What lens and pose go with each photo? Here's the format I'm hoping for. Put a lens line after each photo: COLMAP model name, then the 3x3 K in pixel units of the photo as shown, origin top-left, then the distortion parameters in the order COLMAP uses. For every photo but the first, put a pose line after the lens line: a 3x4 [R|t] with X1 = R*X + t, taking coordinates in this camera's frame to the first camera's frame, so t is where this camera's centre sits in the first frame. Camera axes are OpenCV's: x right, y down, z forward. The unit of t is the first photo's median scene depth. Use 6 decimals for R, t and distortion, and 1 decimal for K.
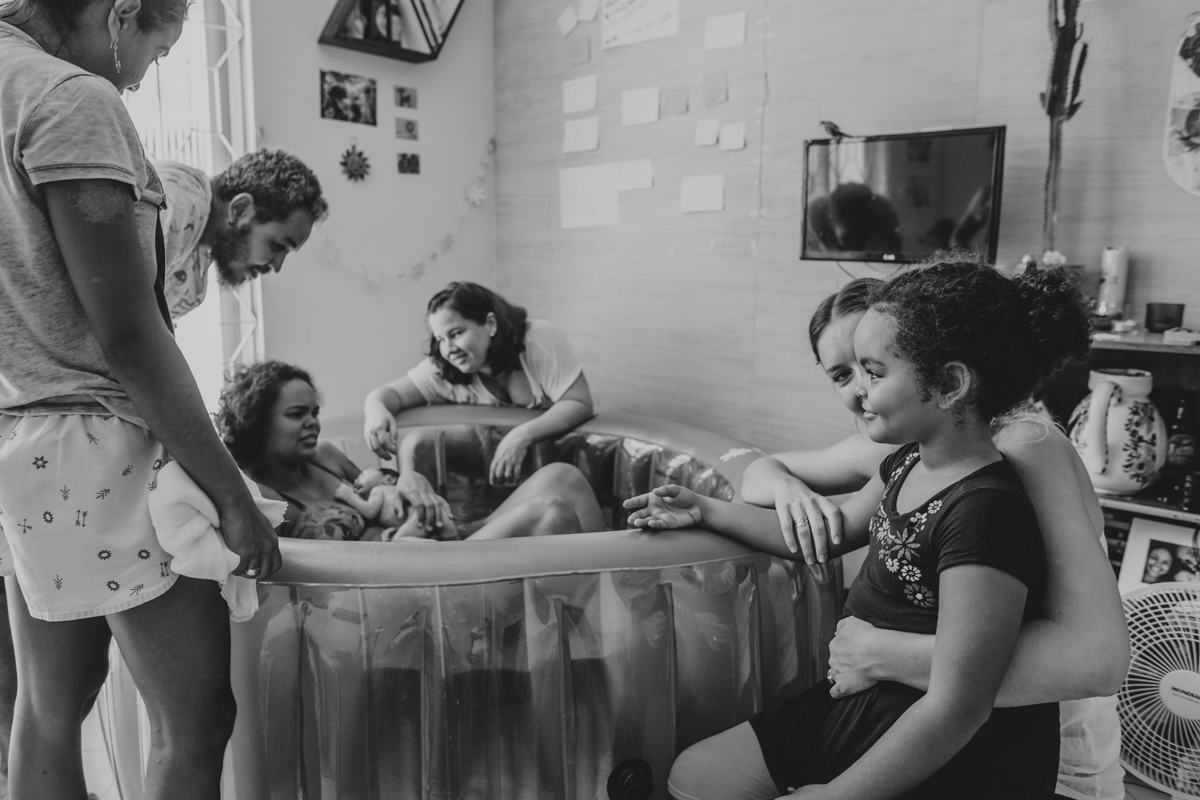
lens RADIAL K [[898.8, 0, 590.6], [0, 898.8, 394.2], [0, 0, 1]] dist [-0.018195, 0.015415]
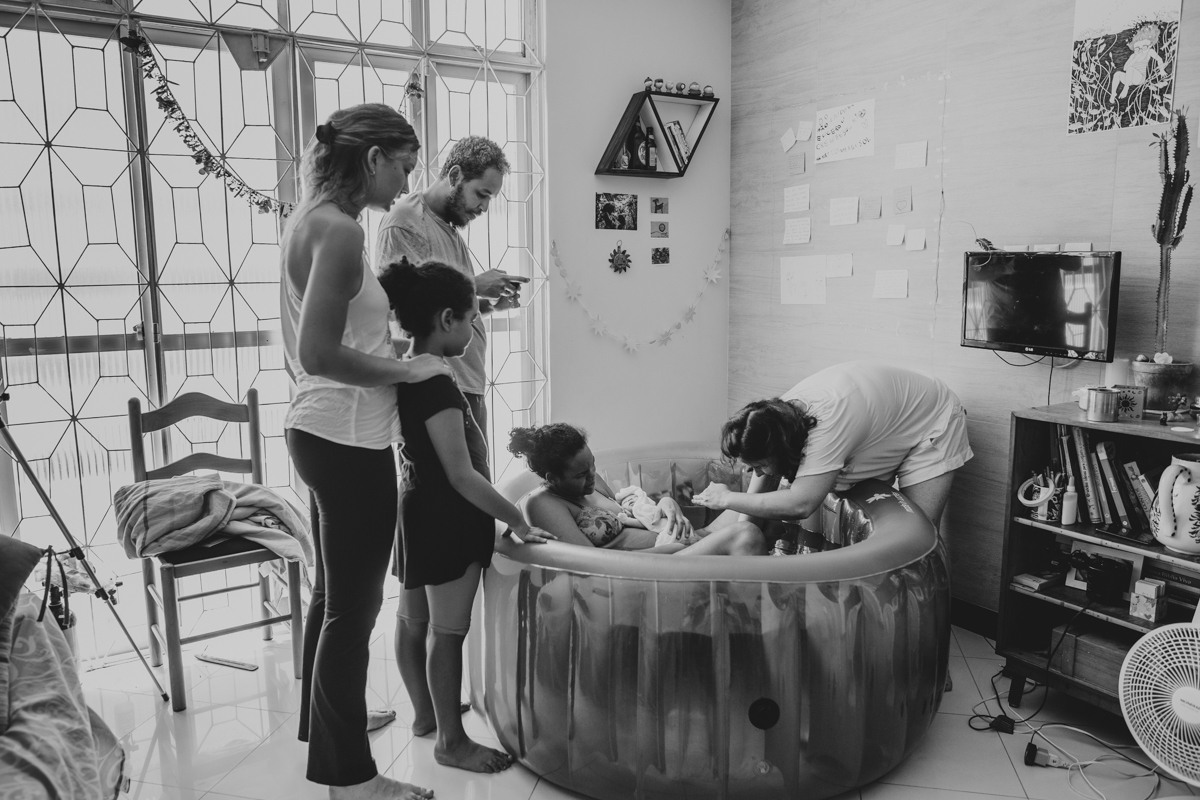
lens RADIAL K [[898.8, 0, 604.9], [0, 898.8, 395.6], [0, 0, 1]] dist [-0.018195, 0.015415]
pose [[0.961785, 0.025180, -0.272645, 0.083623], [-0.026661, 0.999643, -0.001725, -0.055982], [0.272504, 0.008928, 0.962113, -0.283242]]
